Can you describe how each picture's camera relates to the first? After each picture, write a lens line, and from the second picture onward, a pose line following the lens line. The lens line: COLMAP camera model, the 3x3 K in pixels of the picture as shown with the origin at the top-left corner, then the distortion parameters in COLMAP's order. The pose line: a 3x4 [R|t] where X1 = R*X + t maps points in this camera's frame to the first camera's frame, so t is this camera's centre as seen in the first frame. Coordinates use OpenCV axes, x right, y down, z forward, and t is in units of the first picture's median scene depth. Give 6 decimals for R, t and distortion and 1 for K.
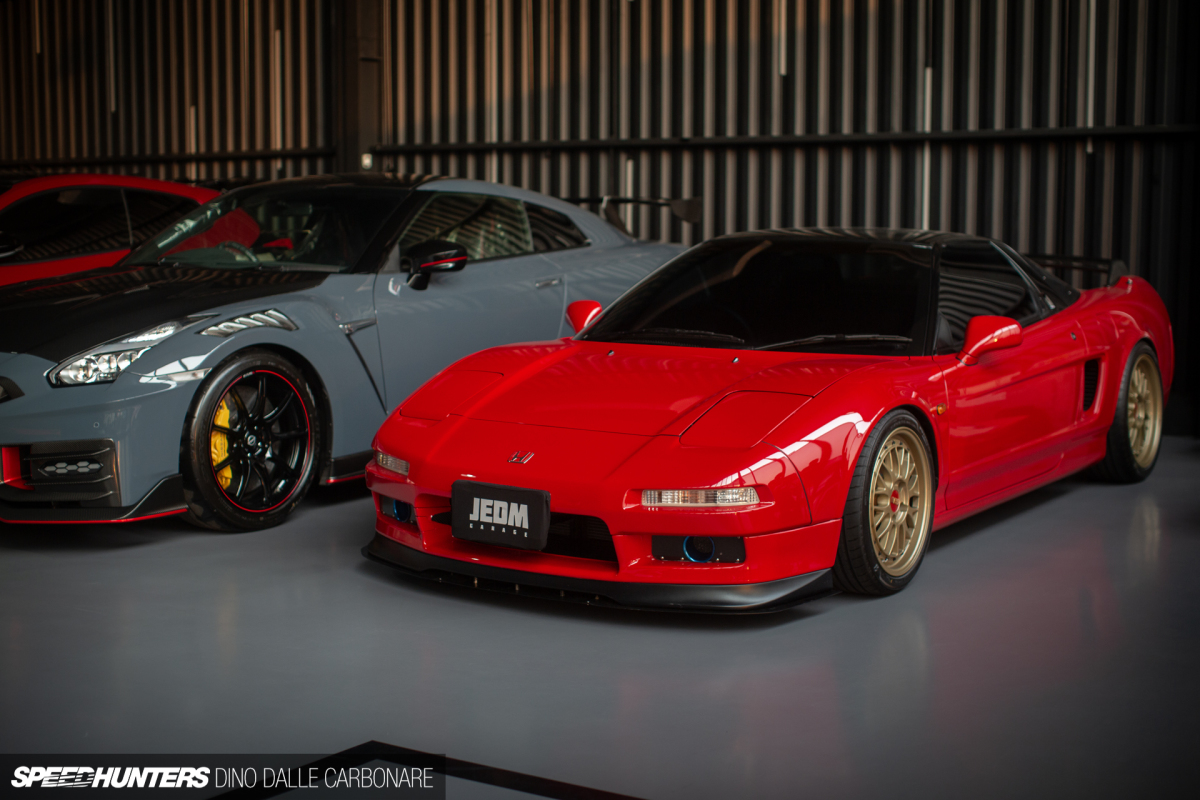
lens RADIAL K [[1722.5, 0, 599.2], [0, 1722.5, 367.8], [0, 0, 1]] dist [-0.124158, 0.079709]
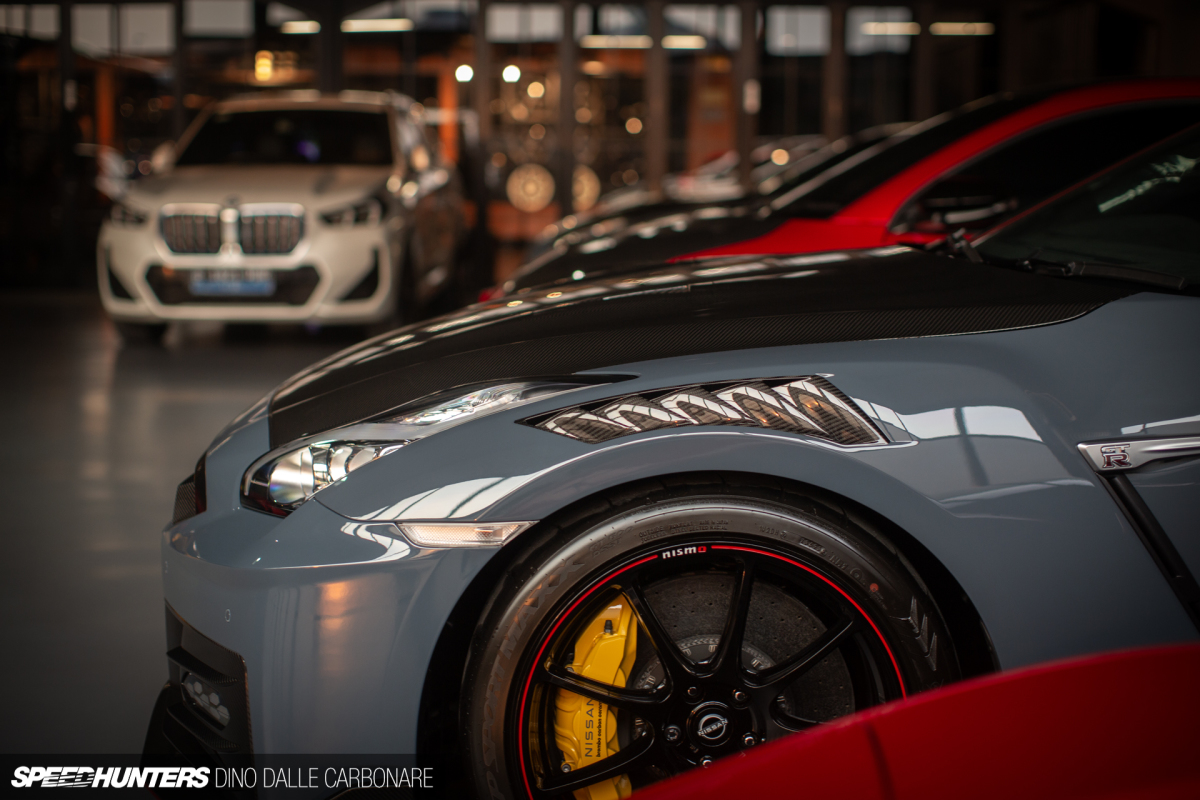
lens RADIAL K [[1722.5, 0, 599.2], [0, 1722.5, 367.8], [0, 0, 1]] dist [-0.124158, 0.079709]
pose [[0.547558, 0.105902, -0.830039, 0.083861], [-0.094197, 0.993455, 0.064613, -0.056834], [0.831449, 0.042808, 0.553950, 0.785419]]
